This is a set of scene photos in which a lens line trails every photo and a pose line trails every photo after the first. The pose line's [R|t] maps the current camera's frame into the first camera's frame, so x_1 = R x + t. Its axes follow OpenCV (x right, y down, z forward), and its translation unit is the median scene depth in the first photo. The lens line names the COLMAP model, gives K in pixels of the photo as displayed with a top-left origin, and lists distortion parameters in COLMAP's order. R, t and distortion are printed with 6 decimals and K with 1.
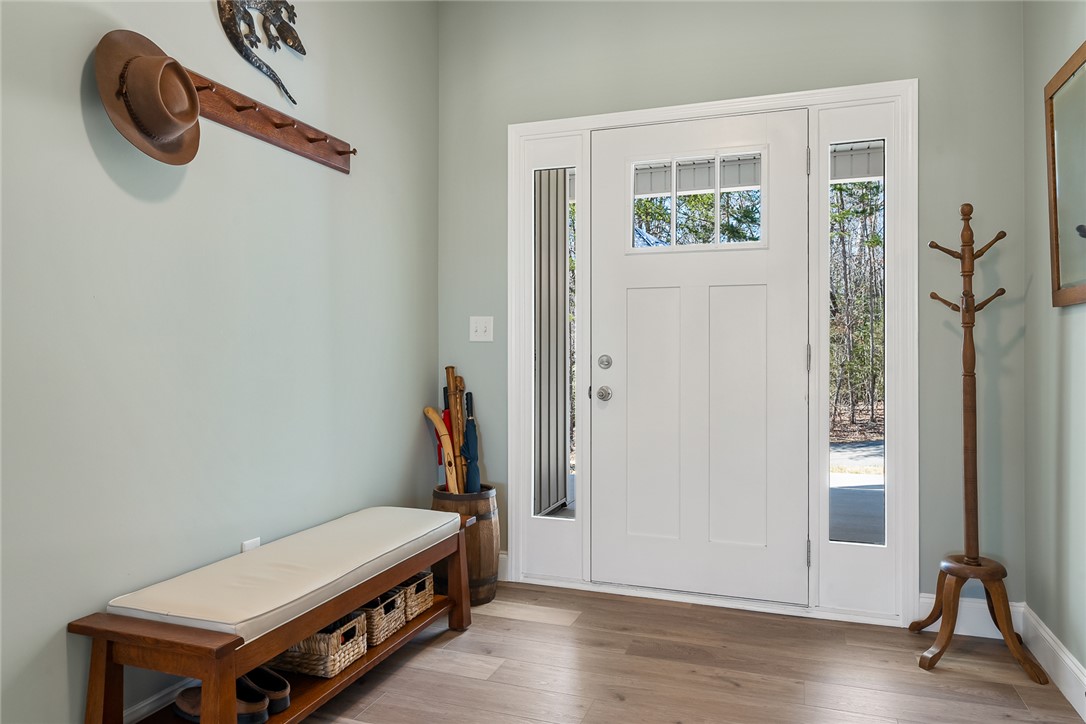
lens RADIAL K [[723.2, 0, 544.6], [0, 723.2, 352.9], [0, 0, 1]] dist [0.003772, 0.004054]
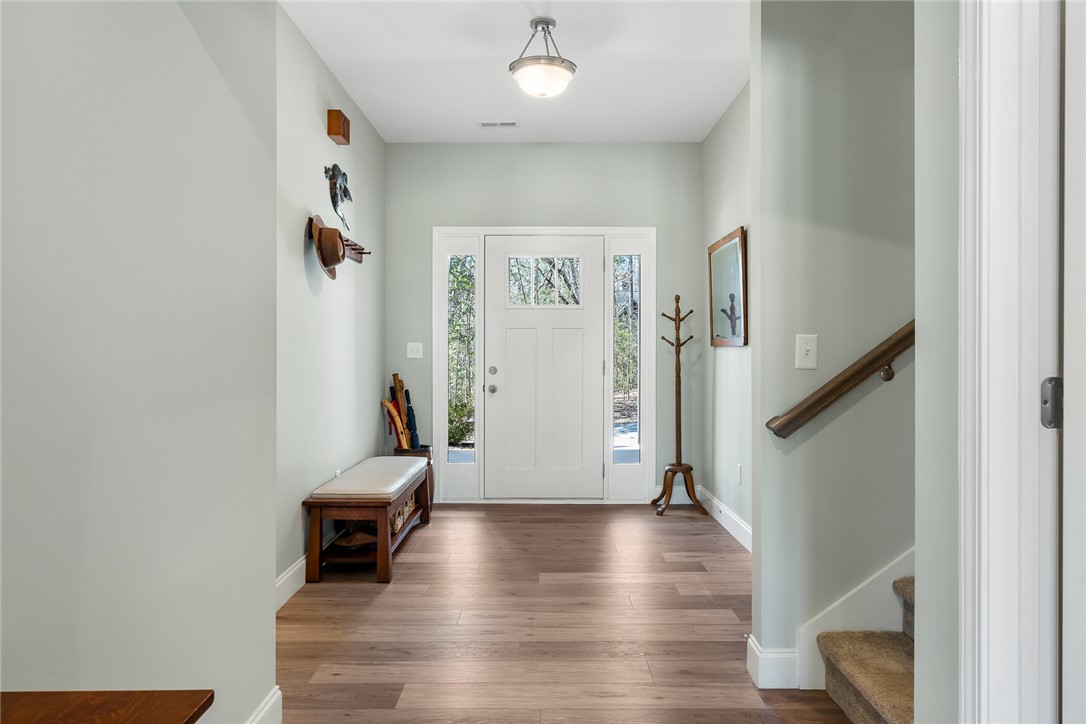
lens RADIAL K [[723.2, 0, 541.5], [0, 723.2, 362.2], [0, 0, 1]] dist [0.003772, 0.004054]
pose [[0.941320, -0.004537, 0.337485, -0.460914], [-0.001373, 0.999850, 0.017271, -0.043914], [-0.337513, -0.016720, 0.941173, -0.783189]]
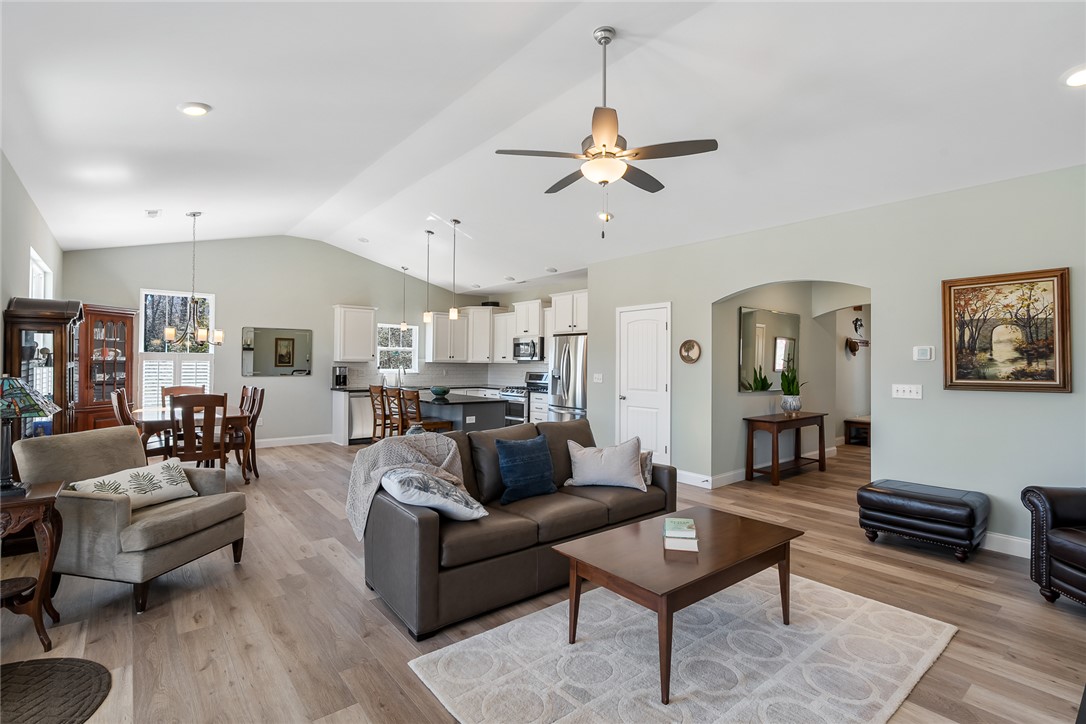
lens RADIAL K [[505.7, 0, 541.6], [0, 505.7, 362.2], [0, 0, 1]] dist [-0.000209, -0.000005]
pose [[0.858363, -0.000428, -0.513042, -0.427508], [-0.000112, 0.999999, -0.001022, -0.138212], [0.513042, 0.000934, 0.858363, -3.272062]]
